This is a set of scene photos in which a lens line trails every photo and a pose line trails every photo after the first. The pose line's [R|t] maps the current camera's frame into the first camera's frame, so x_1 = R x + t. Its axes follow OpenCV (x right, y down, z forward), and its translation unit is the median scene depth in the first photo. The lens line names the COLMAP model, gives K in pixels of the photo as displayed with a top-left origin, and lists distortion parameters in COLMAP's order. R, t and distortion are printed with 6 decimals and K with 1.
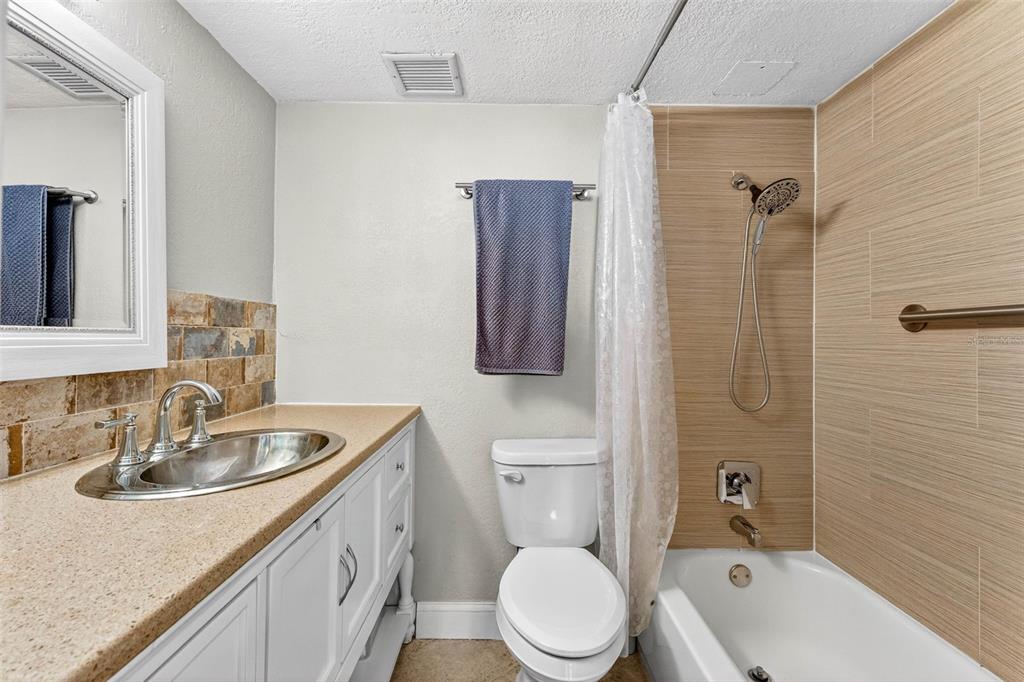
lens RADIAL K [[438.7, 0, 522.1], [0, 438.7, 333.7], [0, 0, 1]] dist [0.003244, -0.000631]
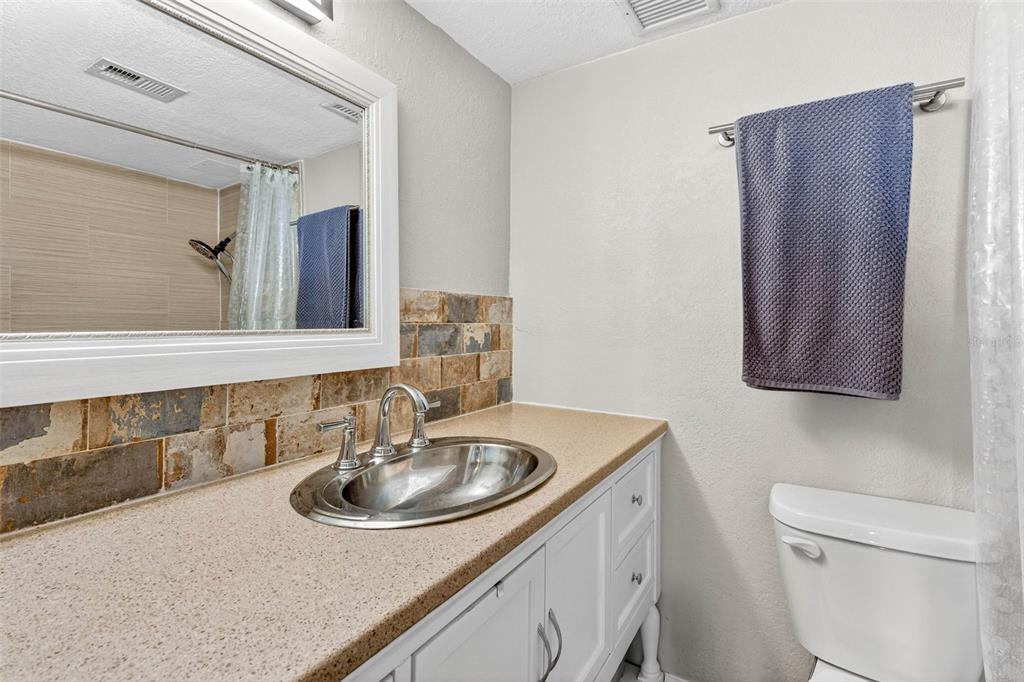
lens RADIAL K [[477.8, 0, 513.1], [0, 477.8, 311.8], [0, 0, 1]] dist [-0.001740, -0.000400]
pose [[0.835568, -0.011827, -0.549260, 0.011845], [0.002627, 0.999843, -0.017532, -0.021569], [0.549381, 0.013206, 0.835467, 0.174725]]
